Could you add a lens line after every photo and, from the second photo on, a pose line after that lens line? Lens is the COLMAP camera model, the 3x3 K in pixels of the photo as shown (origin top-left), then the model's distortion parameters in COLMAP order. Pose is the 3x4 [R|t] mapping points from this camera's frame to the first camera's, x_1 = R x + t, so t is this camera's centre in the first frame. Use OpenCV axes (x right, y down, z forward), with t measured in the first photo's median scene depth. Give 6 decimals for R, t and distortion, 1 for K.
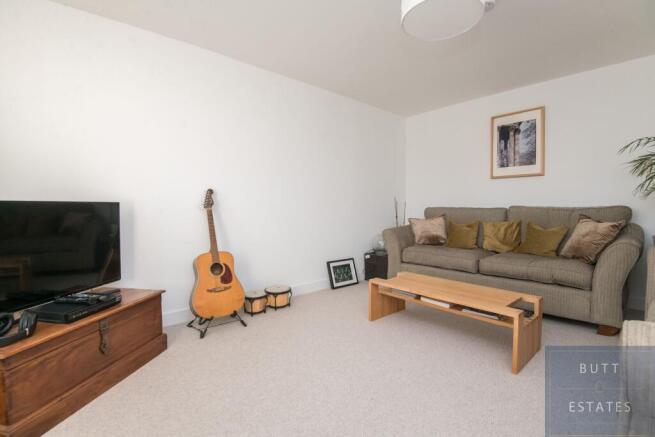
lens RADIAL K [[305.2, 0, 327.5], [0, 305.2, 218.5], [0, 0, 1]] dist [-0.001744, -0.023197]
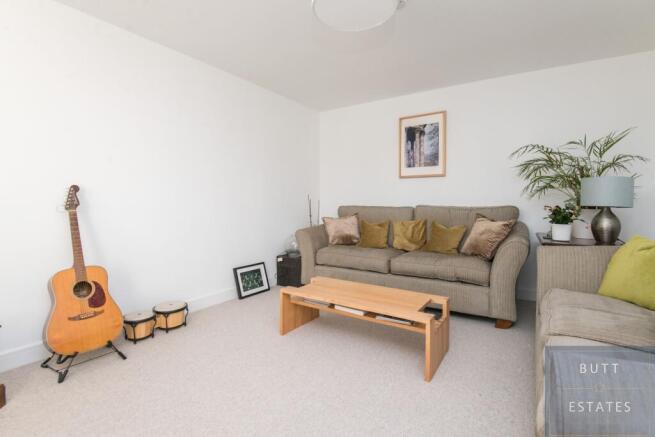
lens RADIAL K [[305.2, 0, 327.5], [0, 305.2, 218.5], [0, 0, 1]] dist [-0.001744, -0.023197]
pose [[0.963166, -0.013675, 0.268560, 0.032005], [0.008851, 0.999777, 0.019166, -0.022083], [-0.268762, -0.016083, 0.963072, 0.094161]]
